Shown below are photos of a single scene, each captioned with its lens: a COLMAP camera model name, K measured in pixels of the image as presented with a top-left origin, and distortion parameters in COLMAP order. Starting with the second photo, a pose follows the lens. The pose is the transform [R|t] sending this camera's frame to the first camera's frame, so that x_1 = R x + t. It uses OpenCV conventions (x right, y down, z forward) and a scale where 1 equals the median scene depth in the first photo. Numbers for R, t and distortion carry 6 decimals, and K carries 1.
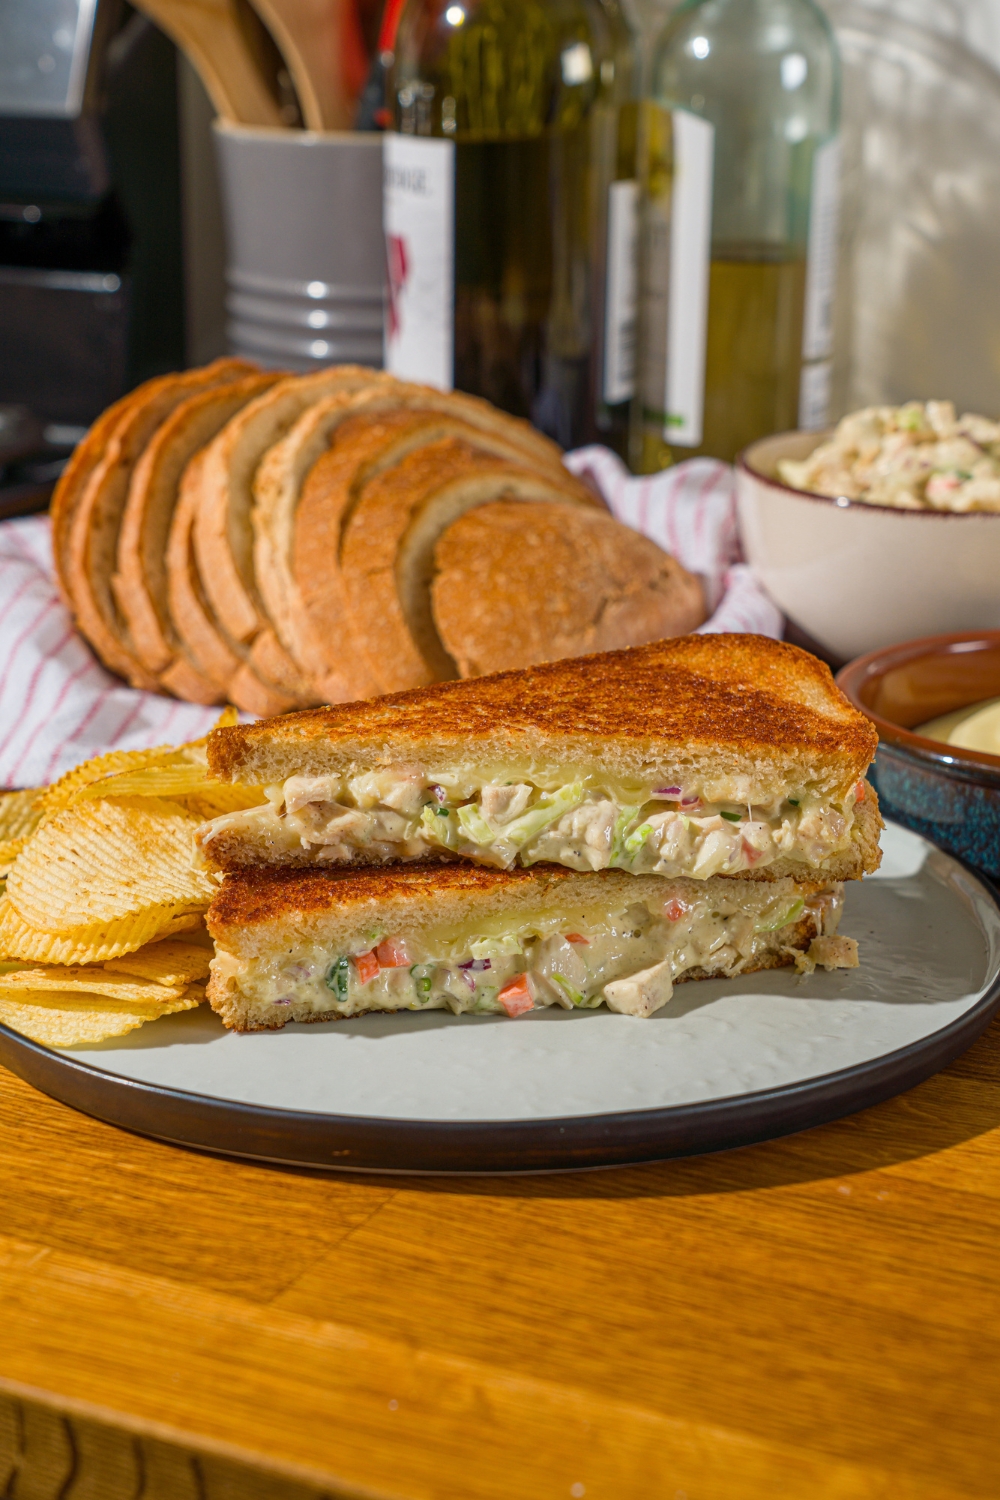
lens RADIAL K [[2536.8, 0, 500.0], [0, 2536.8, 750.0], [0, 0, 1]] dist [0.064516, -0.003183]
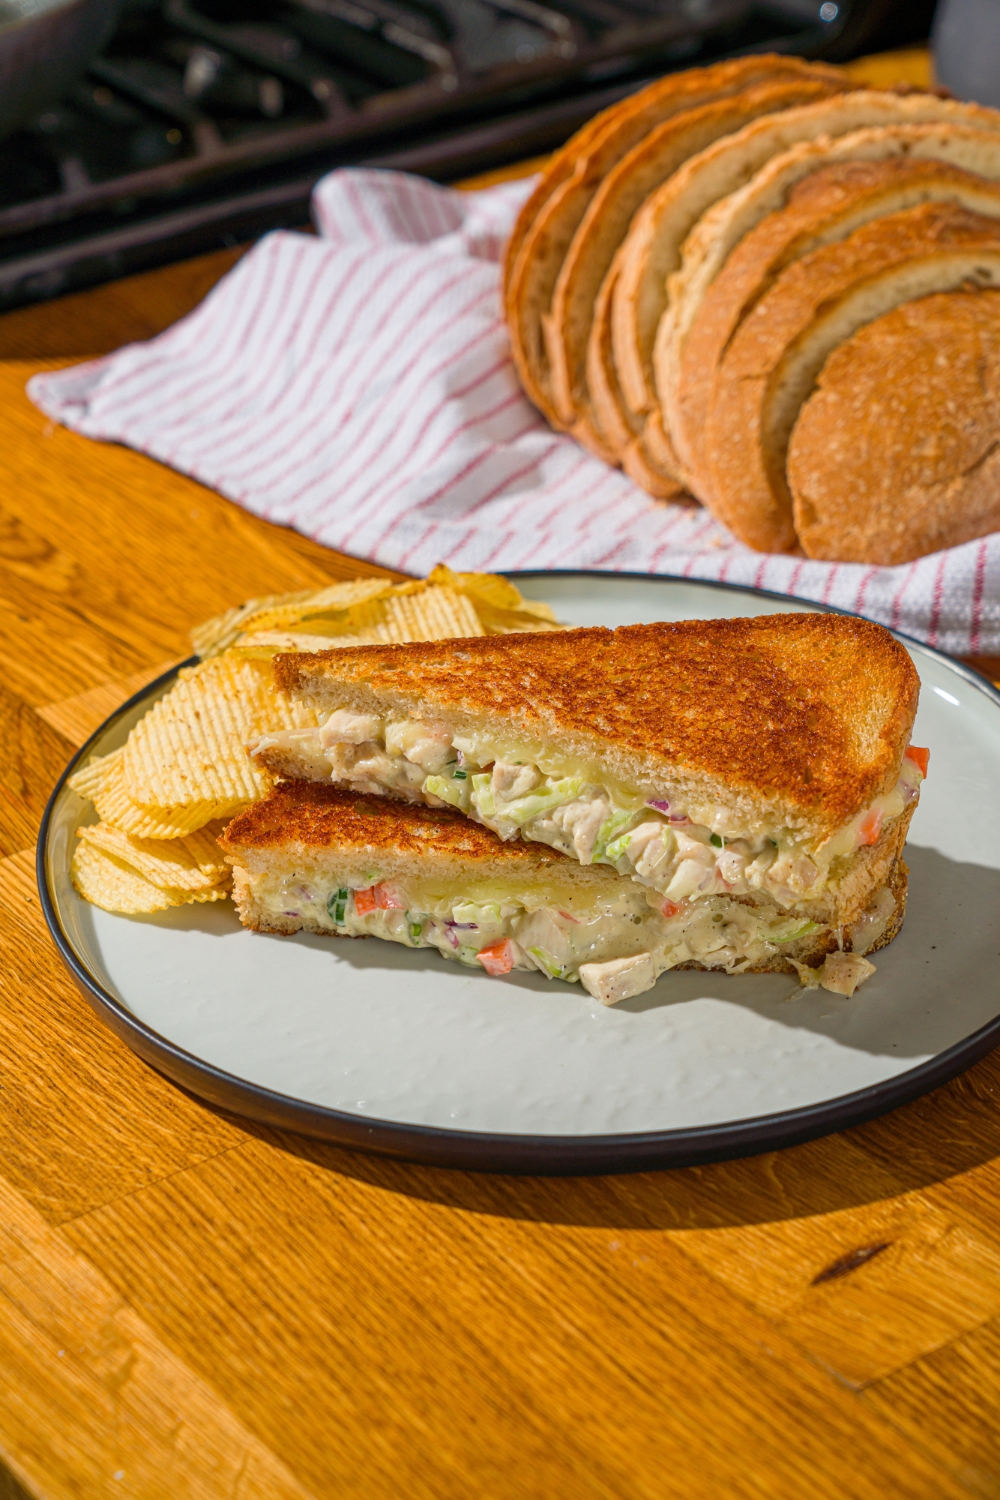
lens RADIAL K [[3312.0, 0, 500.0], [0, 3312.0, 750.0], [0, 0, 1]] dist [0.025887, 0.474343]
pose [[0.886416, 0.225590, -0.404198, 0.544818], [-0.118382, 0.954647, 0.273192, -0.362028], [0.447496, -0.194312, 0.872921, -0.188878]]
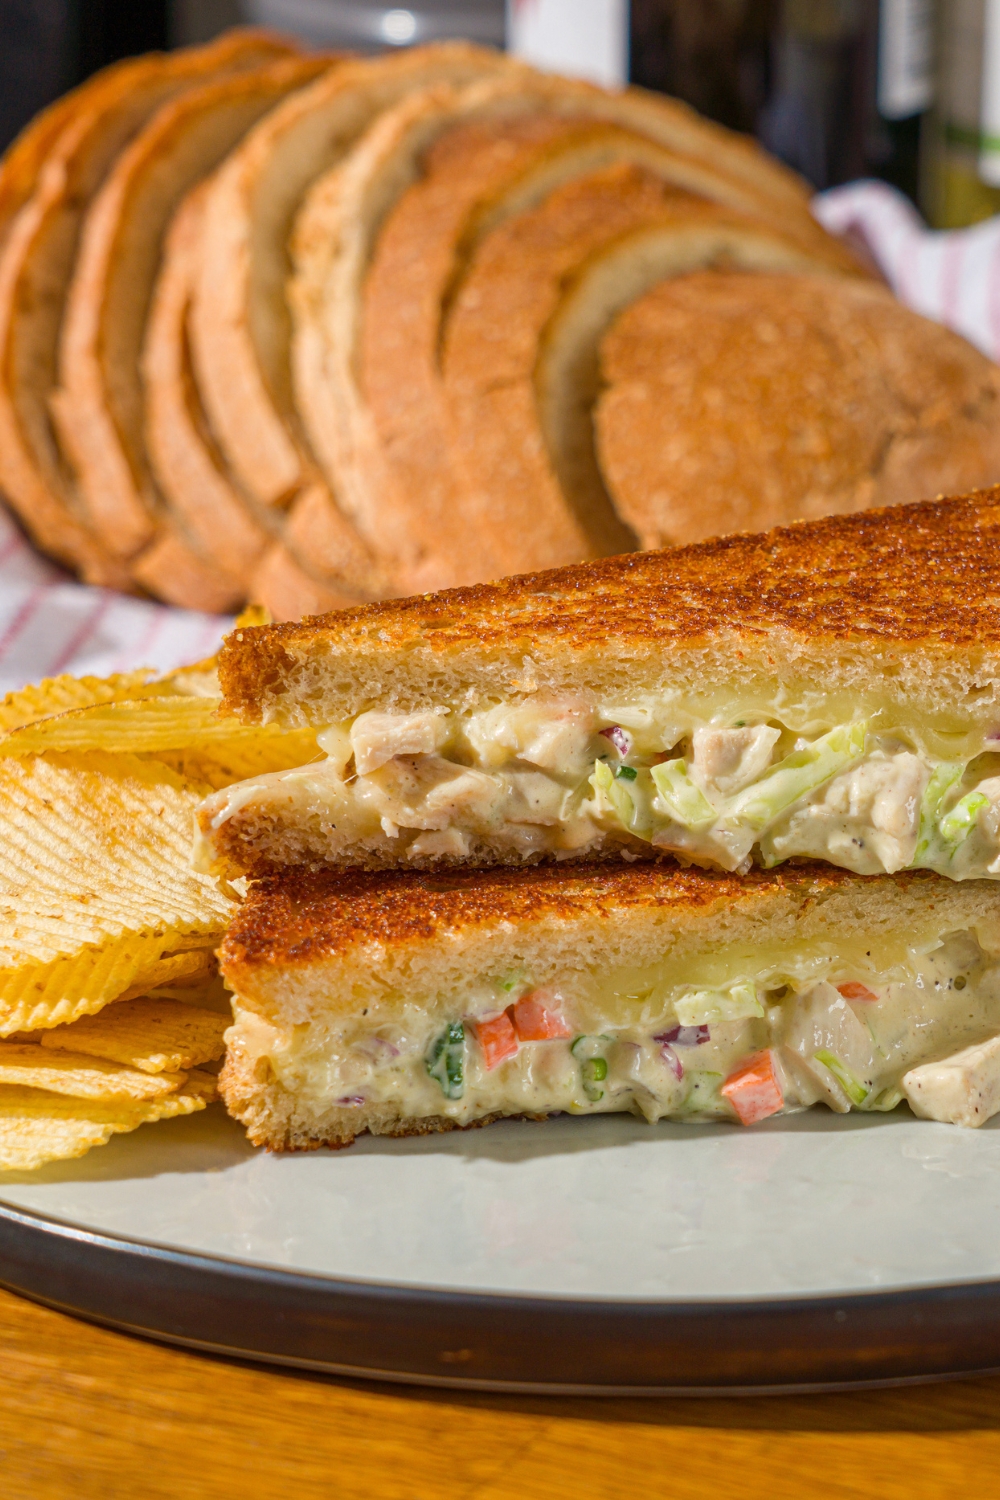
lens RADIAL K [[4148.1, 0, 742.9], [0, 4148.1, 747.7], [0, 0, 1]] dist [0.066231, 0.055424]
pose [[0.999895, -0.001935, 0.014347, -0.009436], [0.001911, 0.999997, 0.001728, 0.016971], [-0.014350, -0.001701, 0.999896, 0.050651]]
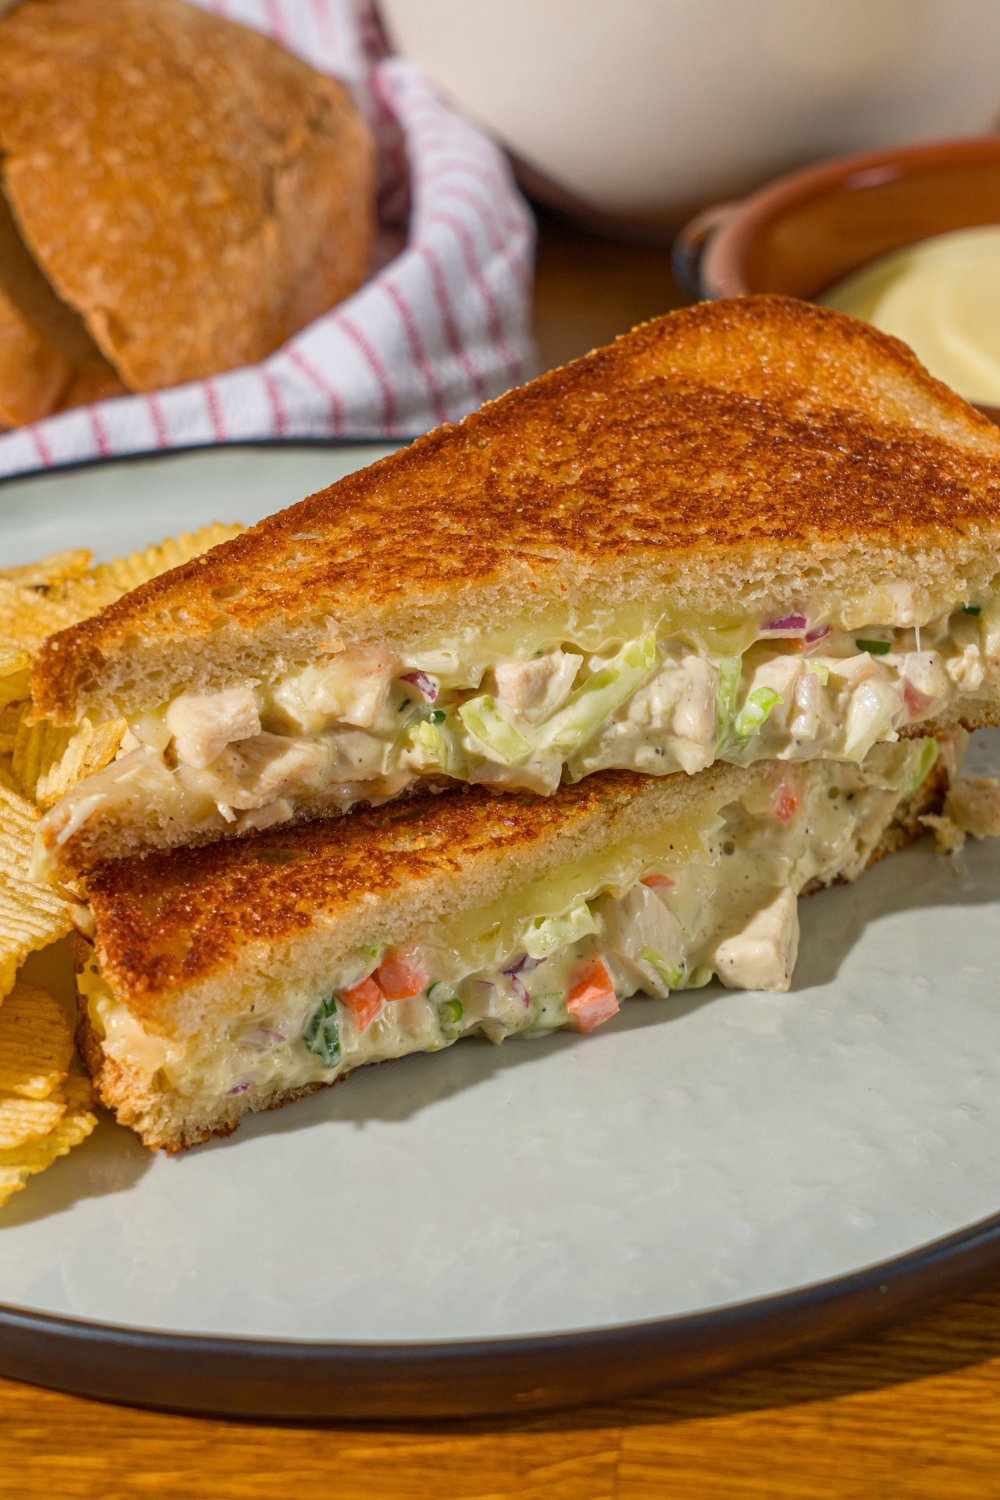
lens RADIAL K [[3547.6, 0, 500.0], [0, 3547.6, 750.0], [0, 0, 1]] dist [0.089435, -0.202887]
pose [[0.943058, -0.158826, 0.292259, -0.249877], [0.096513, 0.971495, 0.216525, -0.144436], [-0.318318, -0.175989, 0.931505, 0.229688]]
